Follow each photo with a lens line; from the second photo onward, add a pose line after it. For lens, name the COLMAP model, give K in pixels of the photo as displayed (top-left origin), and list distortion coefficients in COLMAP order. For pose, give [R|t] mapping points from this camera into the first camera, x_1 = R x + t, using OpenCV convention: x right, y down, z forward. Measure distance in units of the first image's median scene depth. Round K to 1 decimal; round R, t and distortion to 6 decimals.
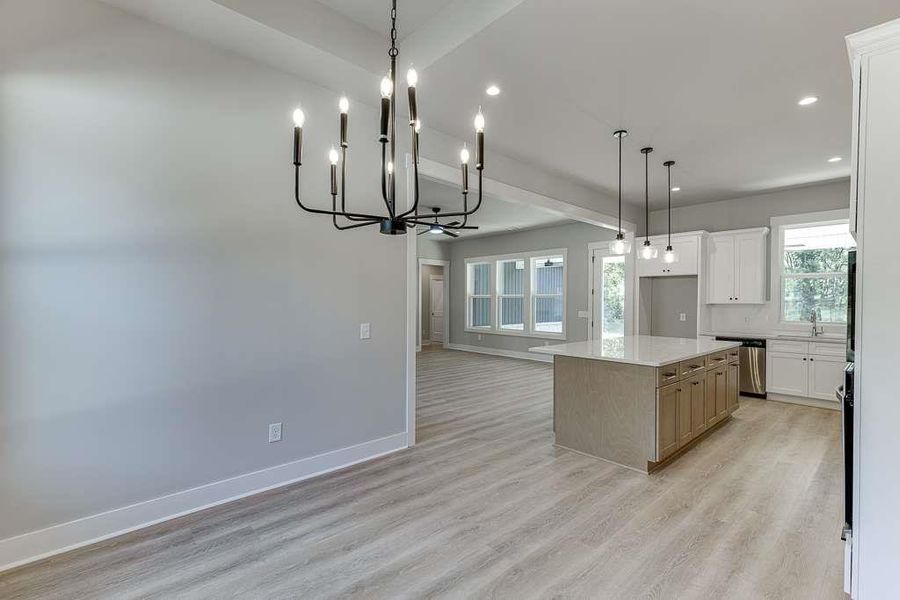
lens RADIAL K [[402.5, 0, 452.1], [0, 402.5, 299.2], [0, 0, 1]] dist [0.009956, -0.003553]
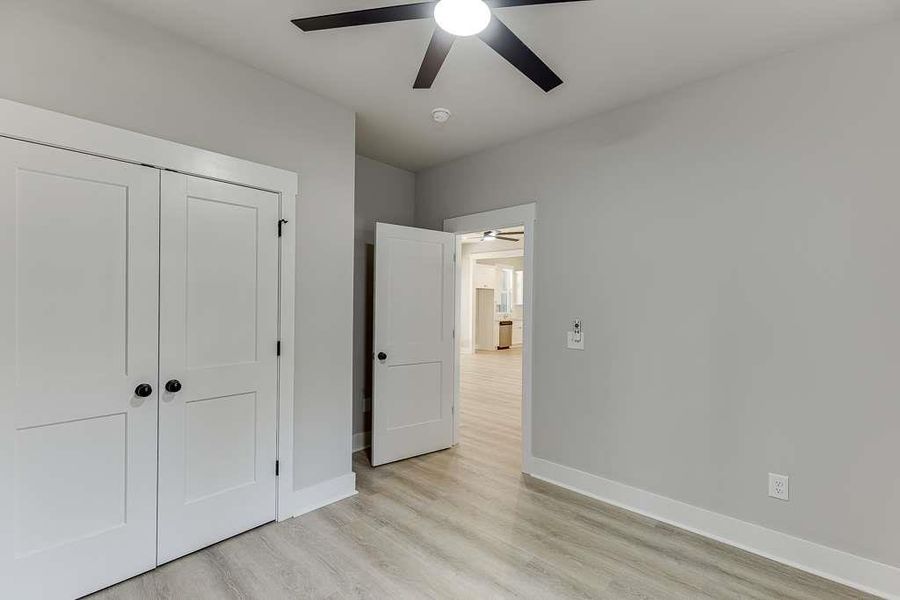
lens RADIAL K [[402.5, 0, 455.7], [0, 402.5, 299.6], [0, 0, 1]] dist [0.009956, -0.003553]
pose [[-0.090856, -0.001156, 0.995863, -0.844766], [-0.016337, 0.999866, -0.000330, -0.006543], [-0.995730, -0.016299, -0.090863, 0.914258]]
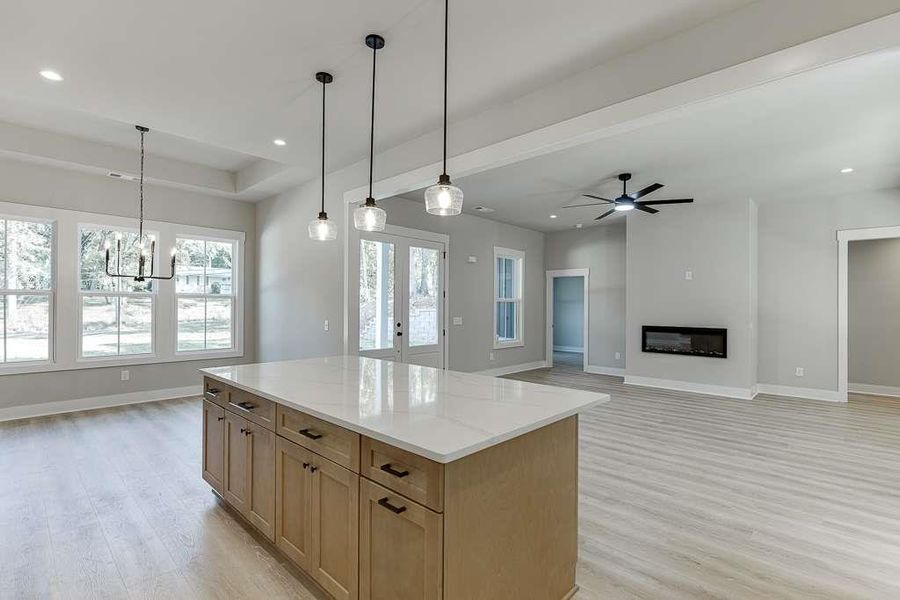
lens RADIAL K [[419.5, 0, 454.9], [0, 419.5, 304.1], [0, 0, 1]] dist [-0.009478, 0.001384]
pose [[0.075943, -0.011350, -0.997048, 0.508487], [-0.003618, 0.999925, -0.011659, 0.006588], [0.997106, 0.004493, 0.075897, 0.505227]]
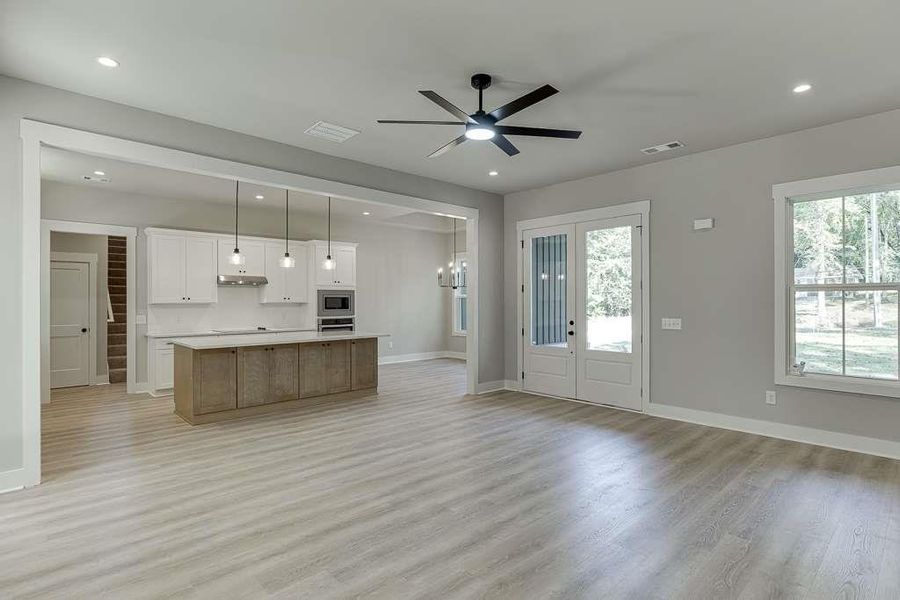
lens RADIAL K [[452.0, 0, 457.6], [0, 452.0, 301.9], [0, 0, 1]] dist [-0.007920, 0.000015]
pose [[-0.999621, -0.003123, -0.027357, -0.002533], [-0.003067, 0.999993, -0.002097, 0.003626], [0.027363, -0.002012, -0.999624, 1.129568]]
